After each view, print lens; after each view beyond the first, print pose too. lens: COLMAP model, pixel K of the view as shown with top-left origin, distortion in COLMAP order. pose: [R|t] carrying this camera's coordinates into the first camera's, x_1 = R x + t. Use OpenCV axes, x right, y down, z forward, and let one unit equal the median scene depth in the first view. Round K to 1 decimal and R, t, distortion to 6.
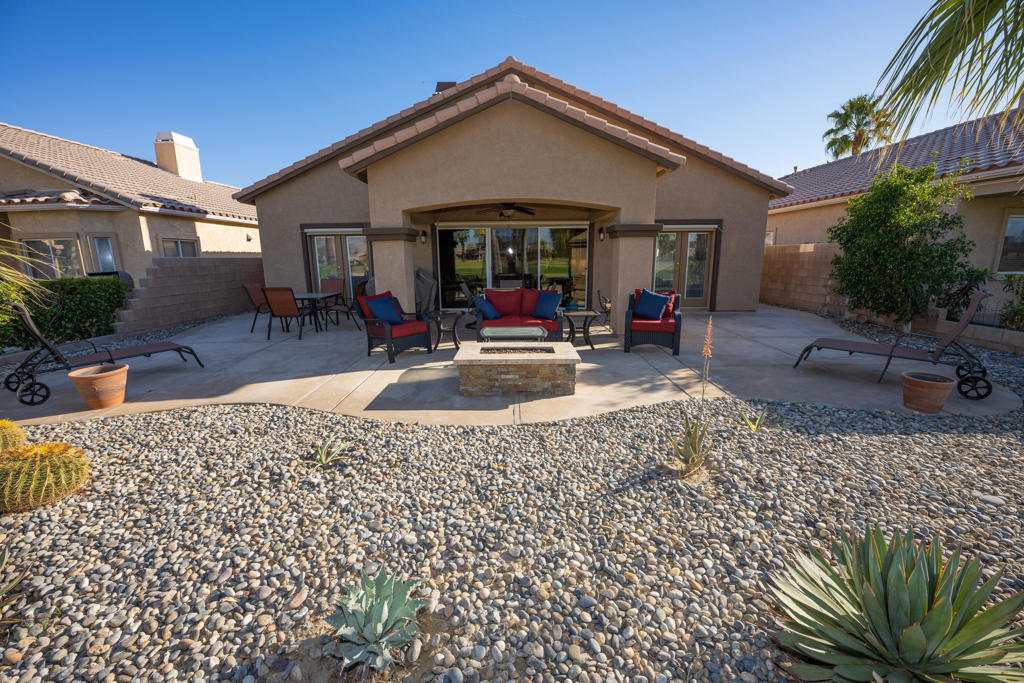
lens RADIAL K [[416.7, 0, 510.4], [0, 416.7, 340.6], [0, 0, 1]] dist [-0.020749, 0.000834]
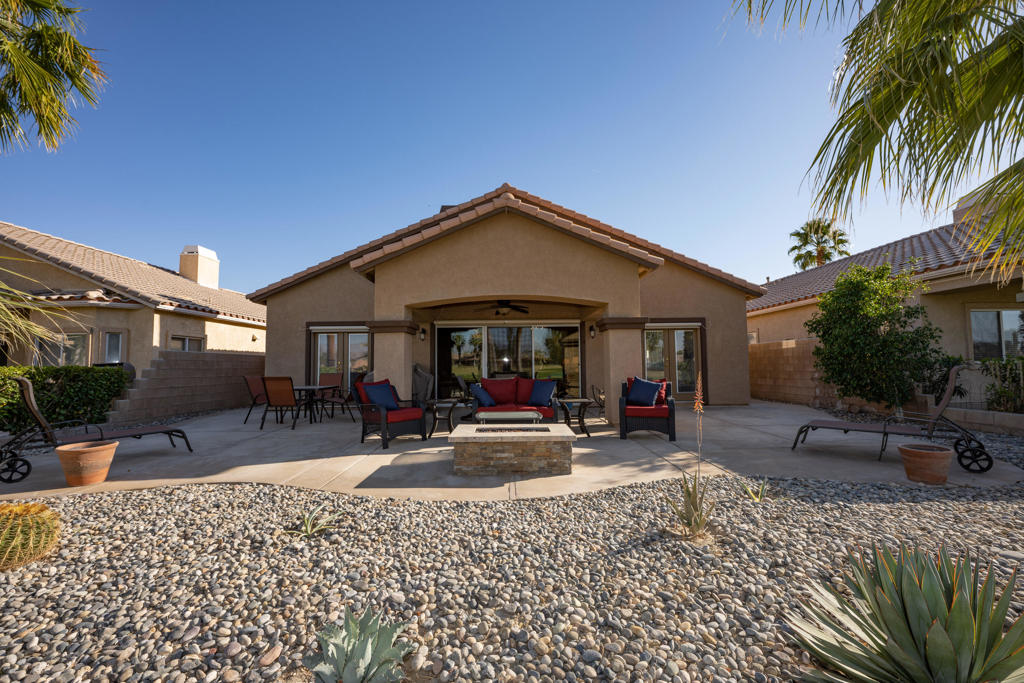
lens RADIAL K [[415.3, 0, 508.2], [0, 415.3, 338.4], [0, 0, 1]] dist [-0.020498, 0.001058]
pose [[0.999980, 0.001286, 0.006152, -0.001484], [0.000379, 0.964711, -0.263312, 0.138221], [-0.006274, 0.263309, 0.964691, -0.033575]]
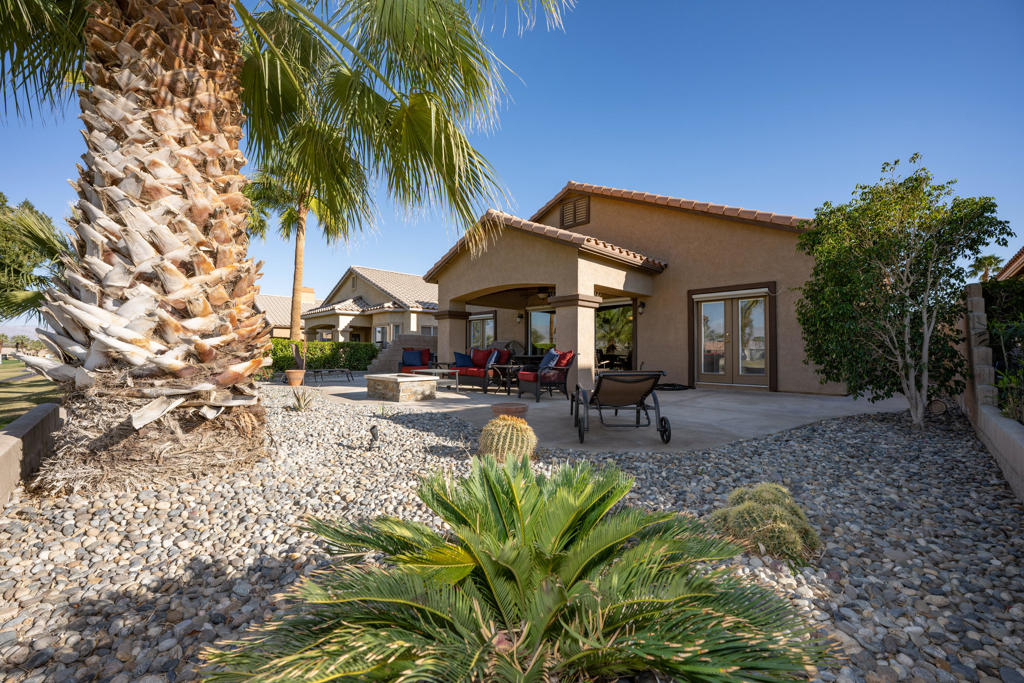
lens RADIAL K [[415.3, 0, 508.2], [0, 415.3, 338.4], [0, 0, 1]] dist [-0.020498, 0.001058]
pose [[0.695172, -0.009035, -0.718786, 2.893380], [-0.152165, 0.975412, -0.159426, 0.145484], [0.702553, 0.220203, 0.676705, 0.260902]]
